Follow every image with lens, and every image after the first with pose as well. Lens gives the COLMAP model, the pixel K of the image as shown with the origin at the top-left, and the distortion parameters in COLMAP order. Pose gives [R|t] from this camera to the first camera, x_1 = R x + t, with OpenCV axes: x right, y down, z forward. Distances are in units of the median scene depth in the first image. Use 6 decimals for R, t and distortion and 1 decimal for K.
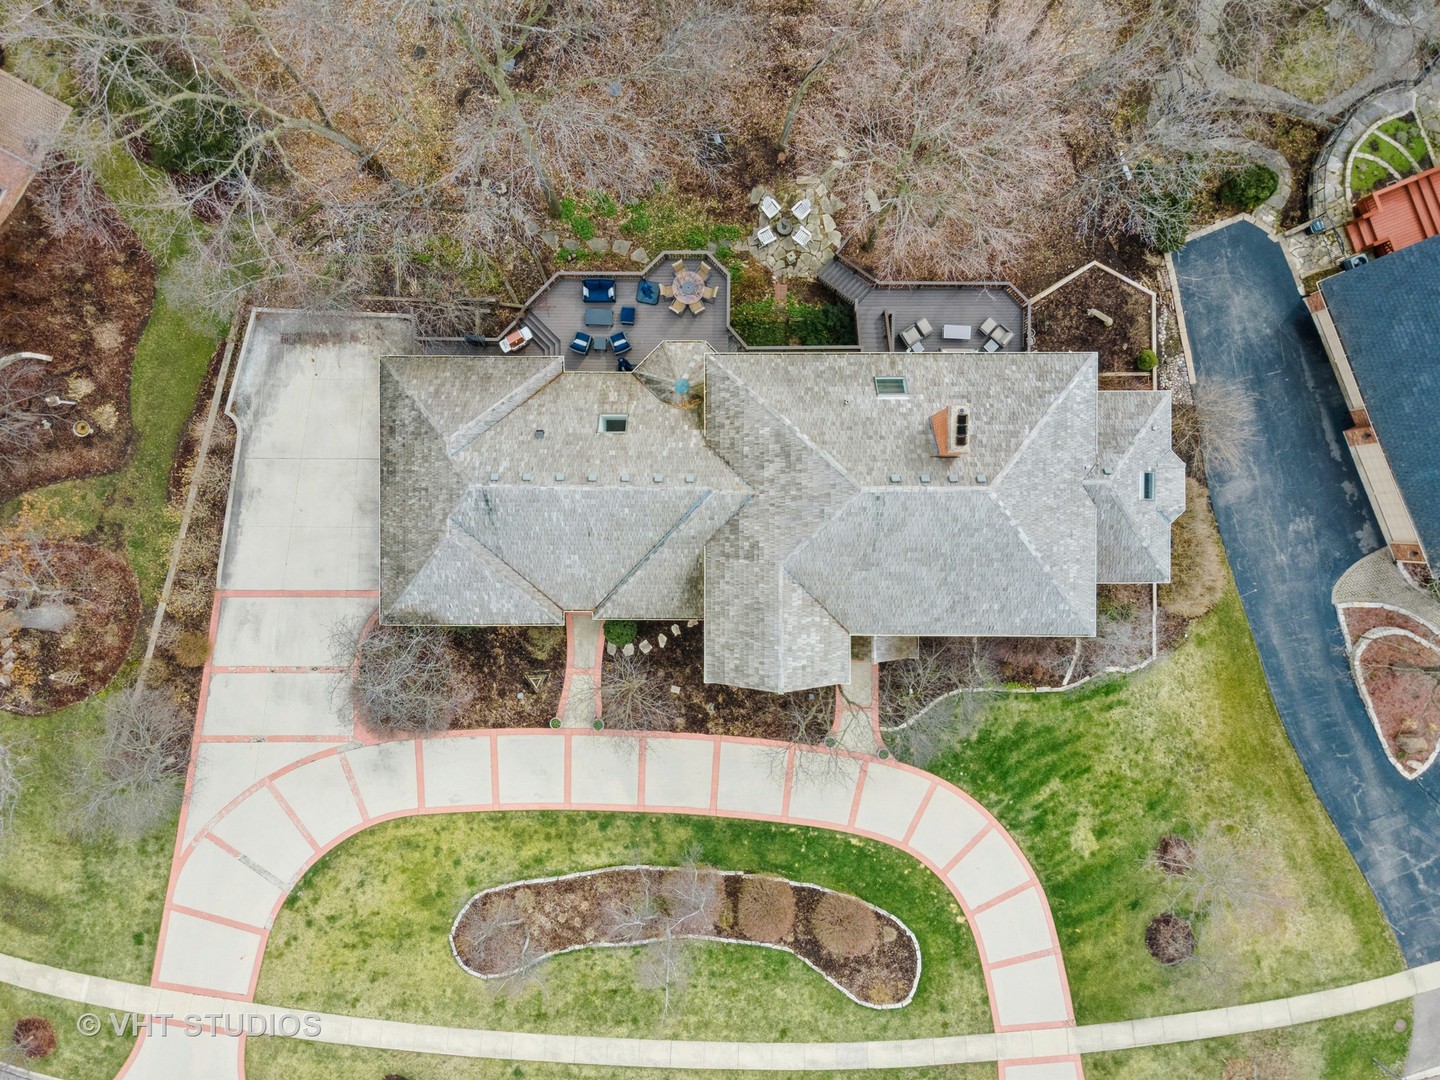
lens RADIAL K [[1107.9, 0, 719.2], [0, 1107.9, 551.2], [0, 0, 1]] dist [0.035977, 0.018230]
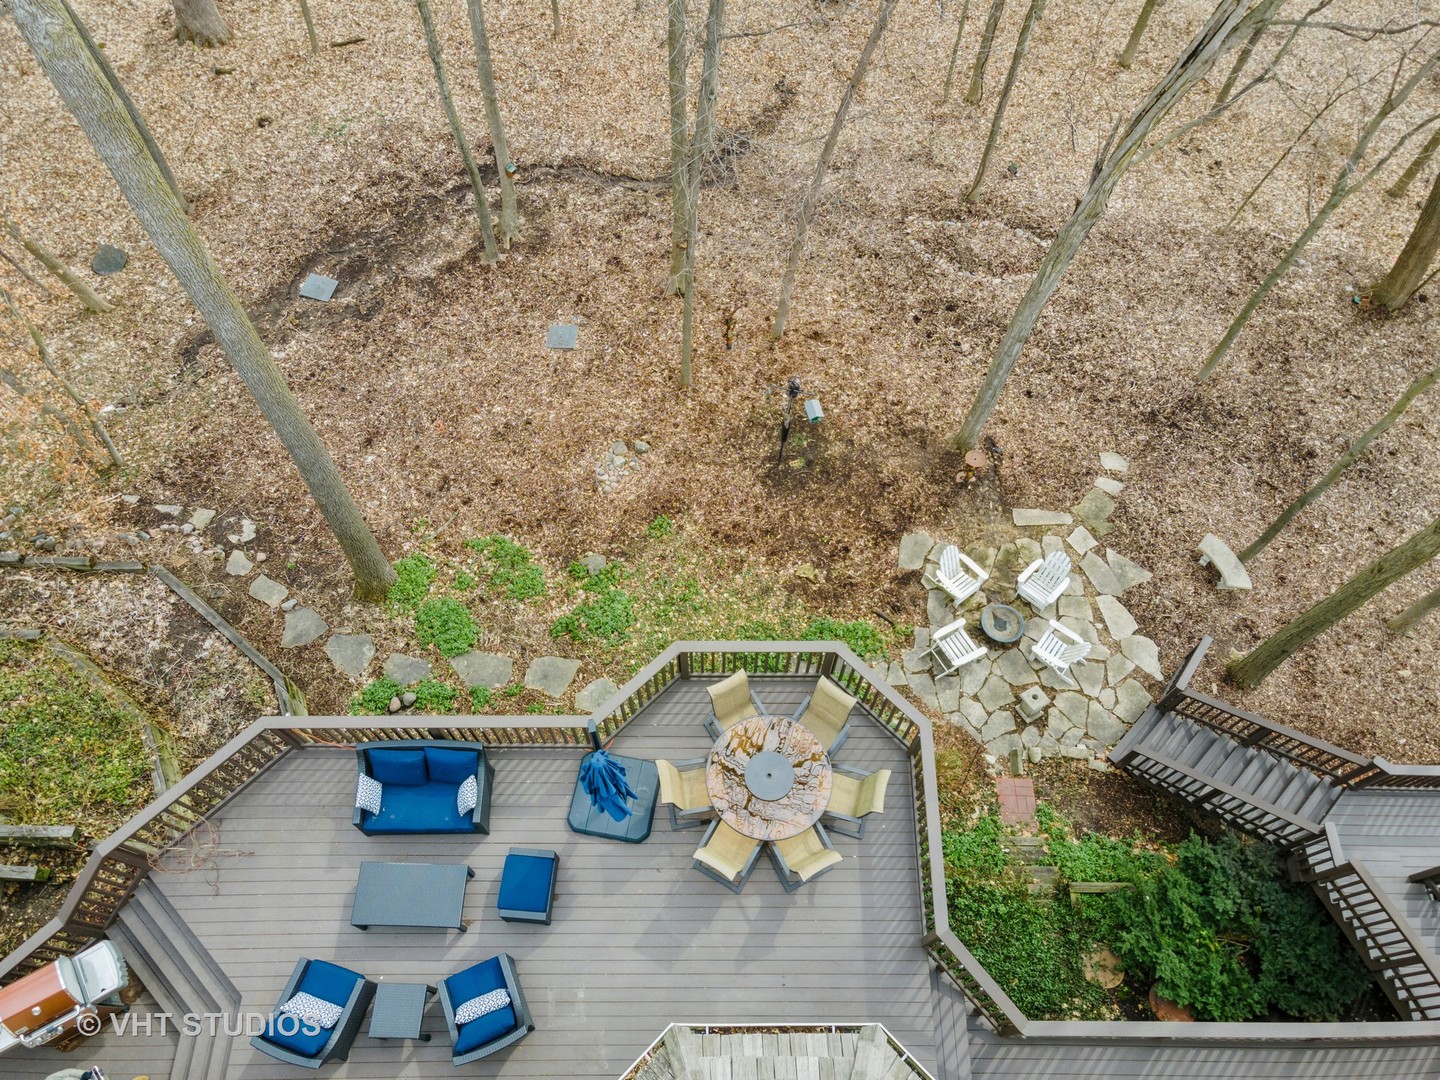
lens RADIAL K [[1107.9, 0, 721.8], [0, 1107.9, 550.2], [0, 0, 1]] dist [0.035977, 0.018230]
pose [[0.999950, 0.000196, 0.009948, -0.036806], [0.004304, 0.892946, -0.450143, -0.149806], [-0.008971, 0.450163, 0.892901, 0.665274]]
